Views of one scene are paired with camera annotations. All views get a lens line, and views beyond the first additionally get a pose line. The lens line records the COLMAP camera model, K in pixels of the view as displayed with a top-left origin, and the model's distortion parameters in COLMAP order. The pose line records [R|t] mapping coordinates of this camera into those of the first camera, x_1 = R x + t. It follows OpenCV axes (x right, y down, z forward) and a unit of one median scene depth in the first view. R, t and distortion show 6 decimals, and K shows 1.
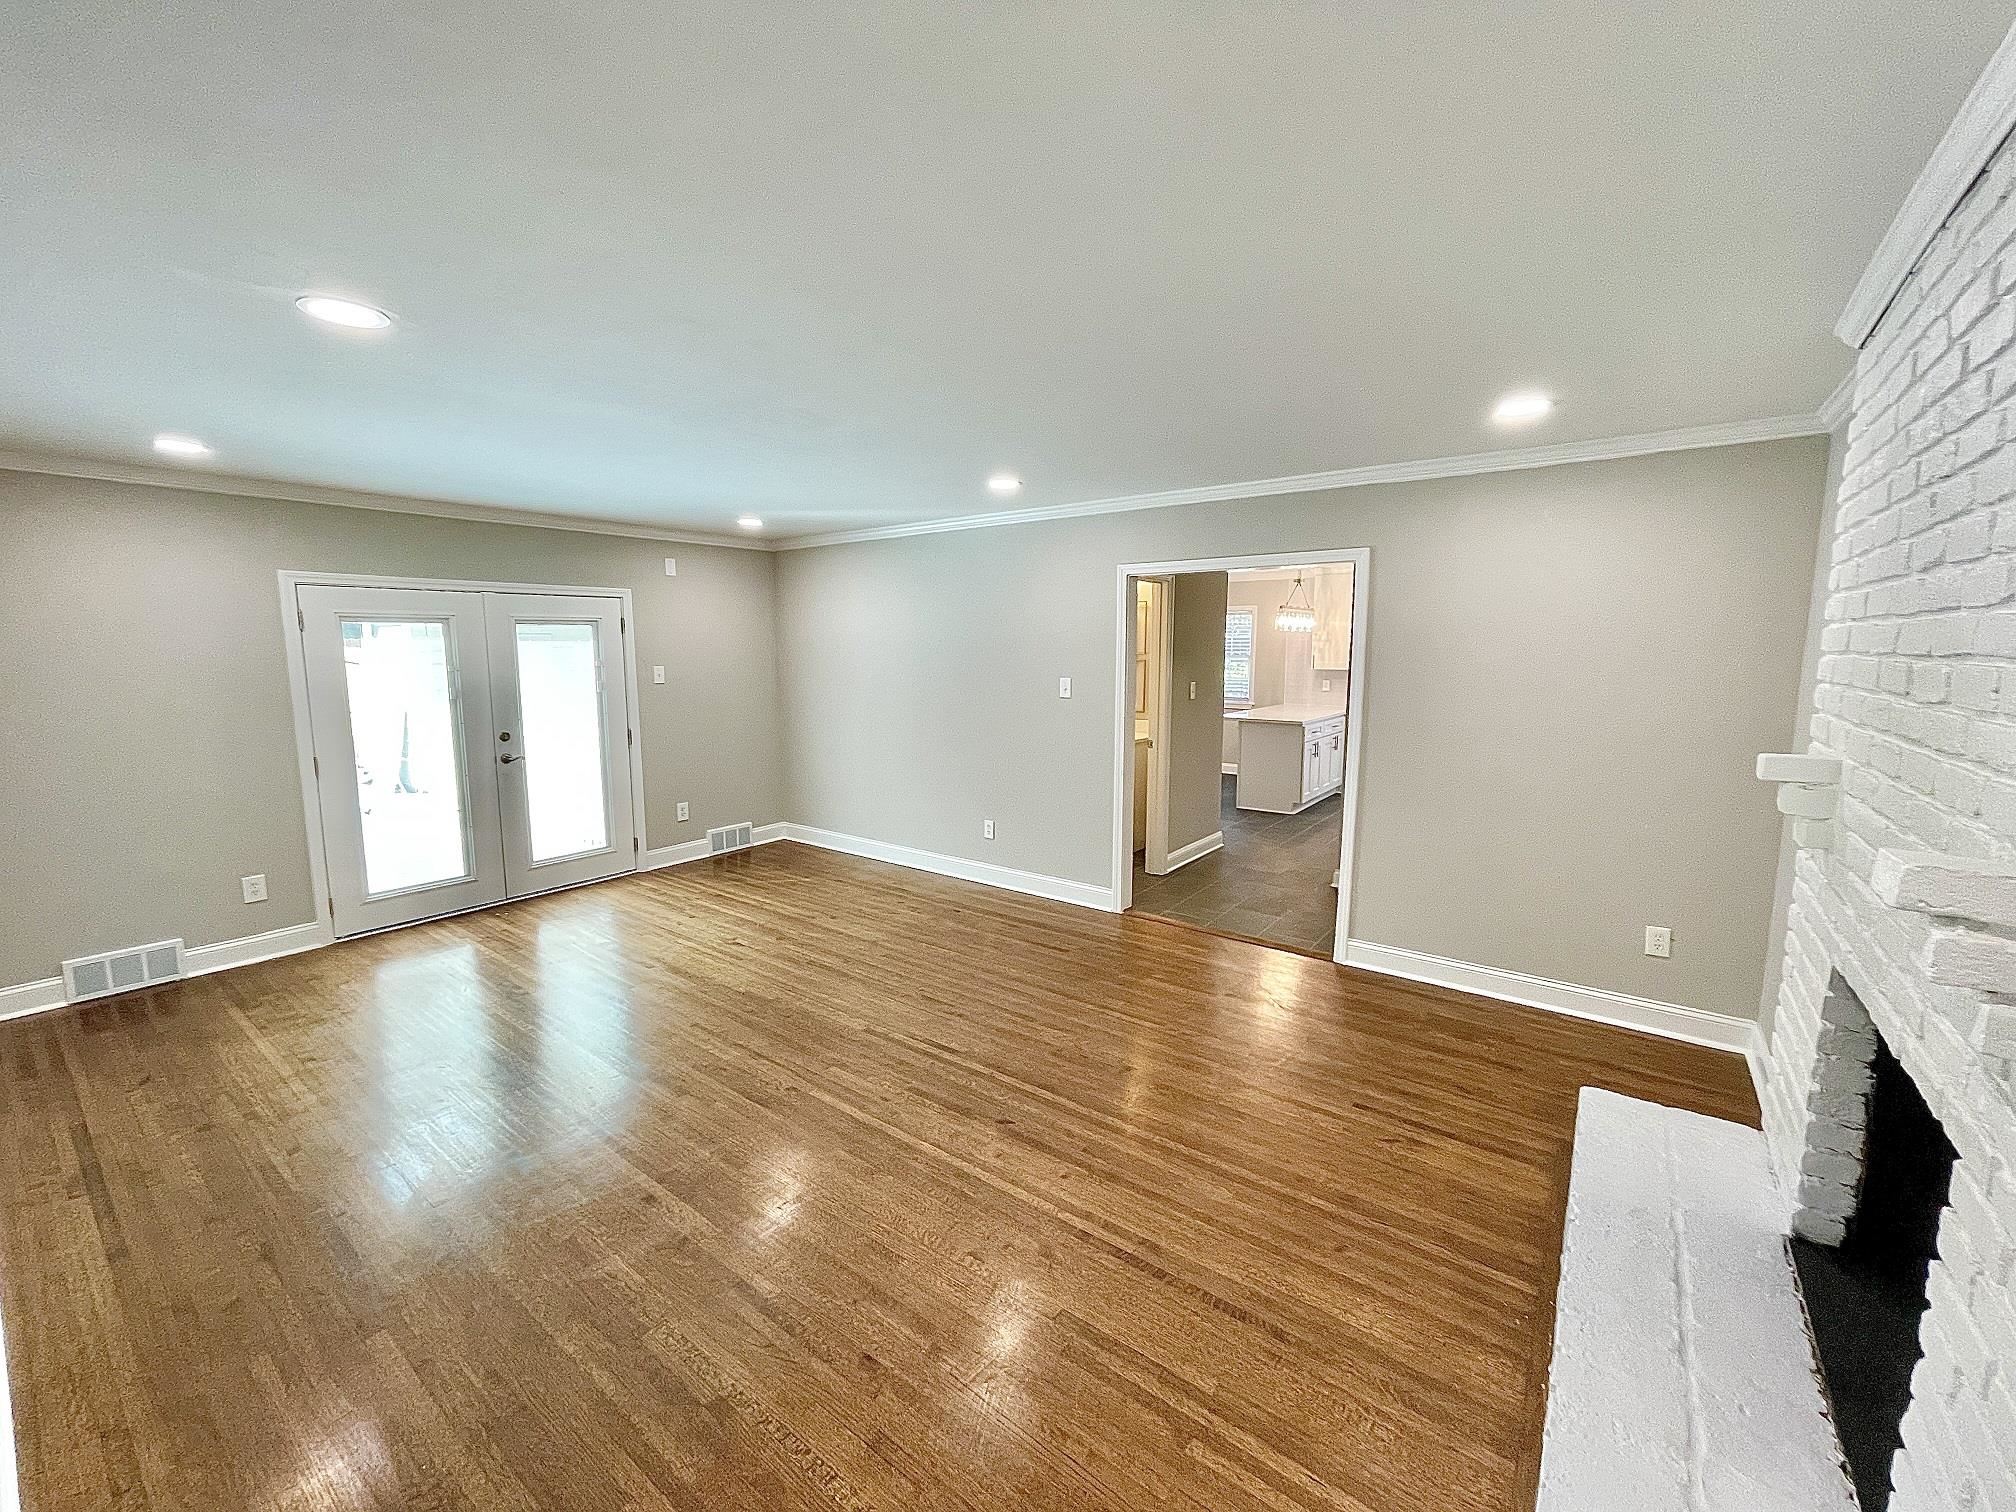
lens RADIAL K [[818.9, 0, 1019.8], [0, 818.9, 751.7], [0, 0, 1]] dist [0.002484, 0.000112]
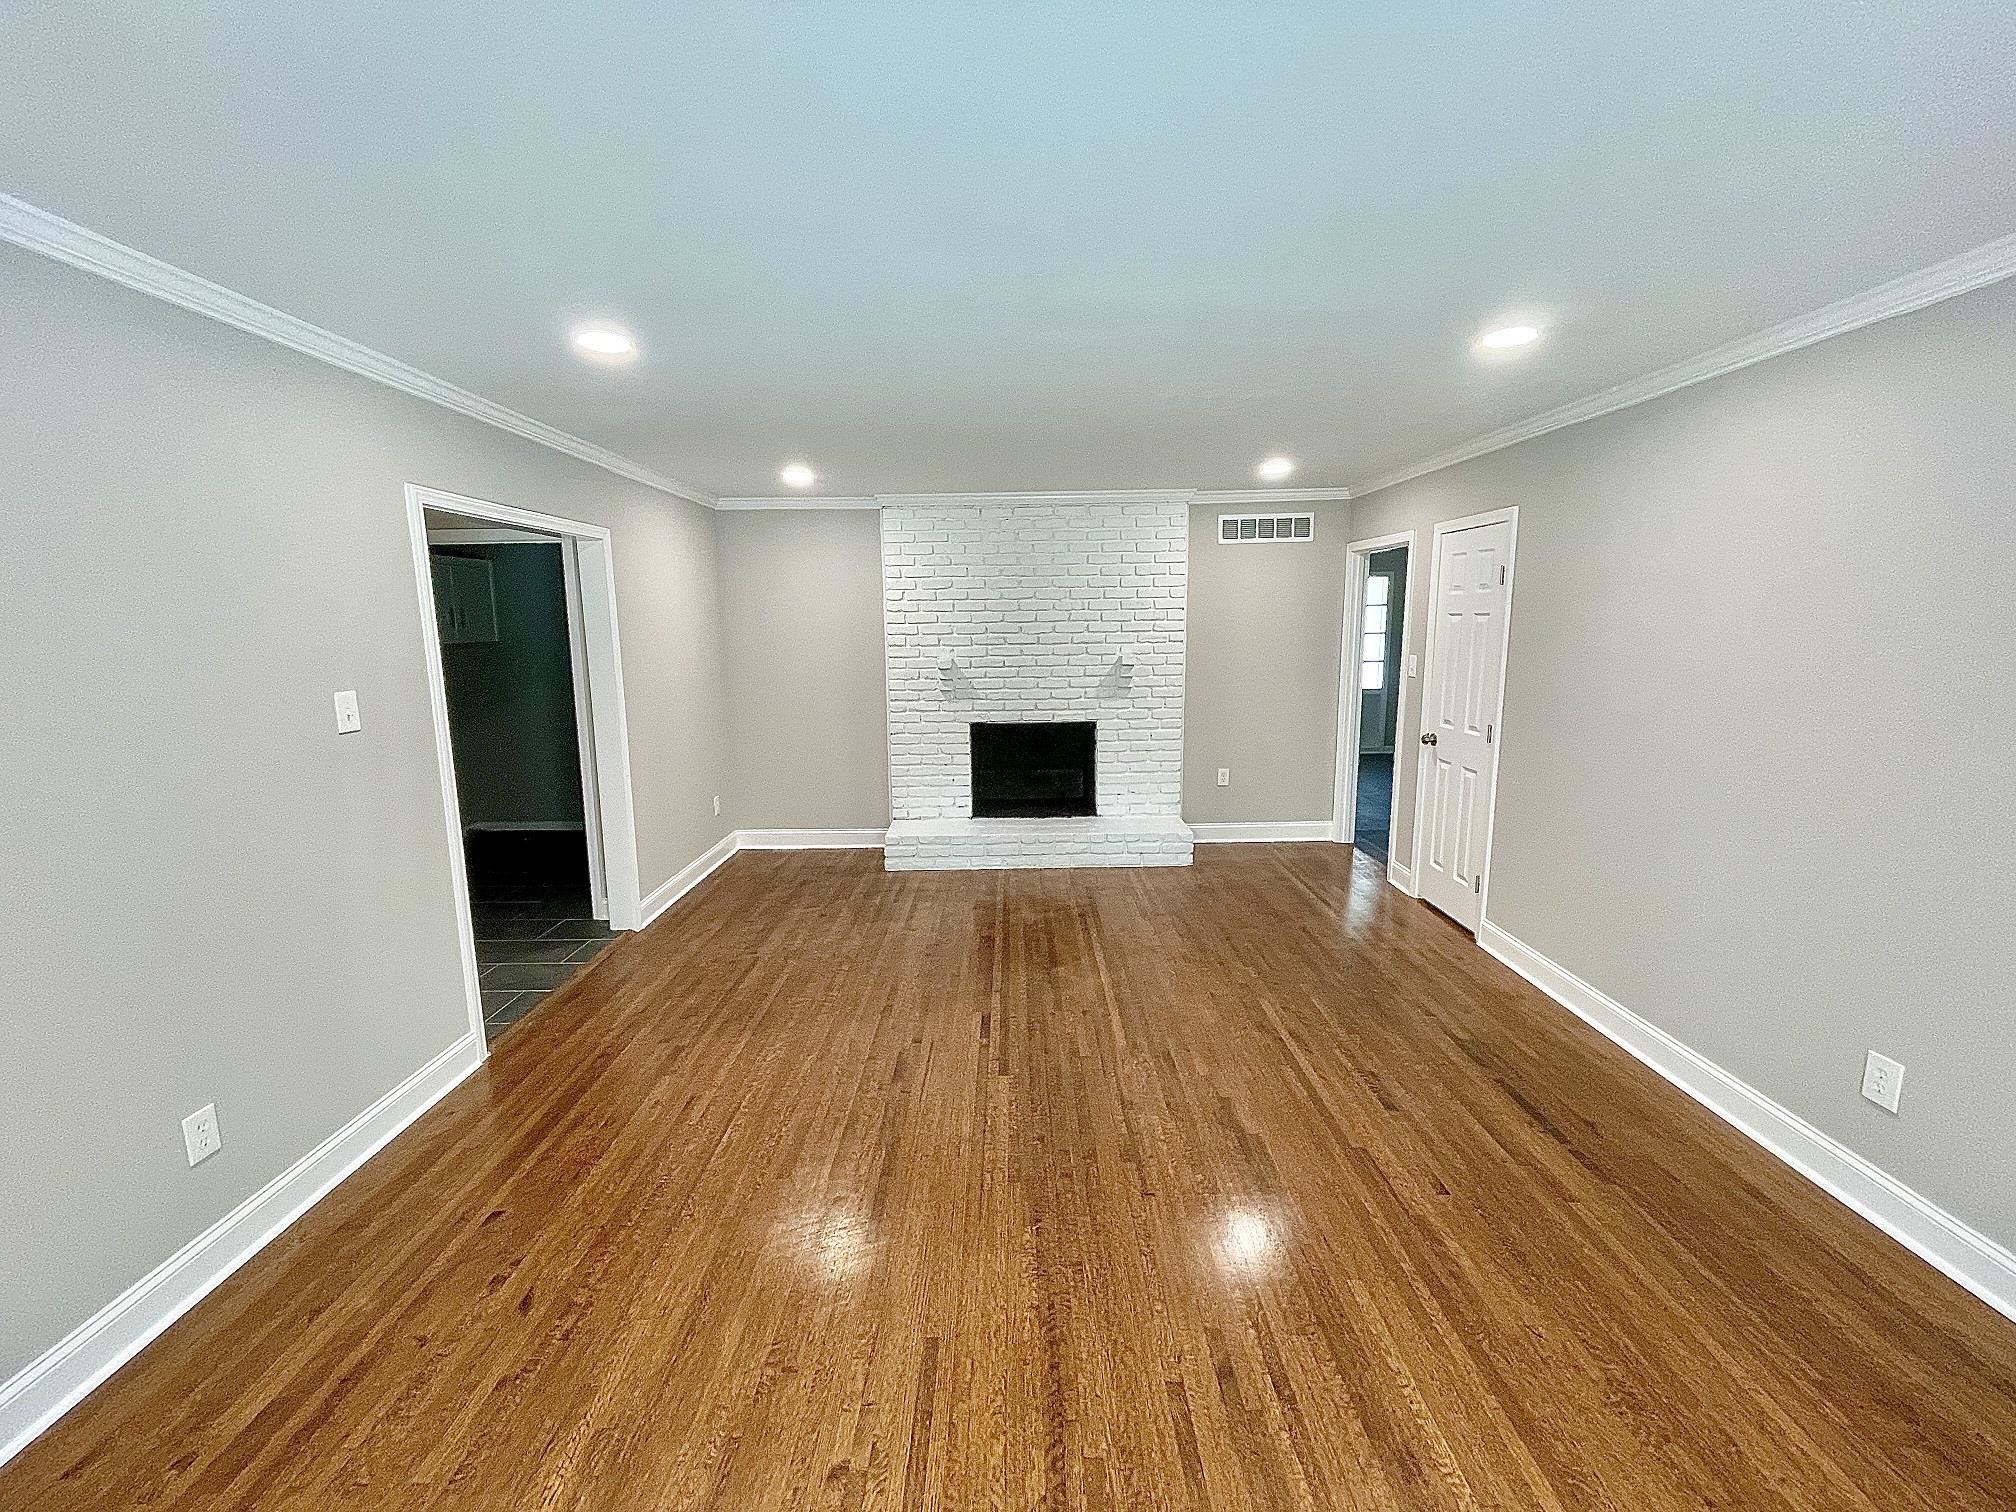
lens RADIAL K [[818.9, 0, 1009.3], [0, 818.9, 754.4], [0, 0, 1]] dist [0.002484, 0.000112]
pose [[-0.594823, -0.123095, 0.794376, -0.871551], [0.114164, 0.965253, 0.235059, -0.189007], [-0.795708, 0.230508, -0.560102, 1.473423]]
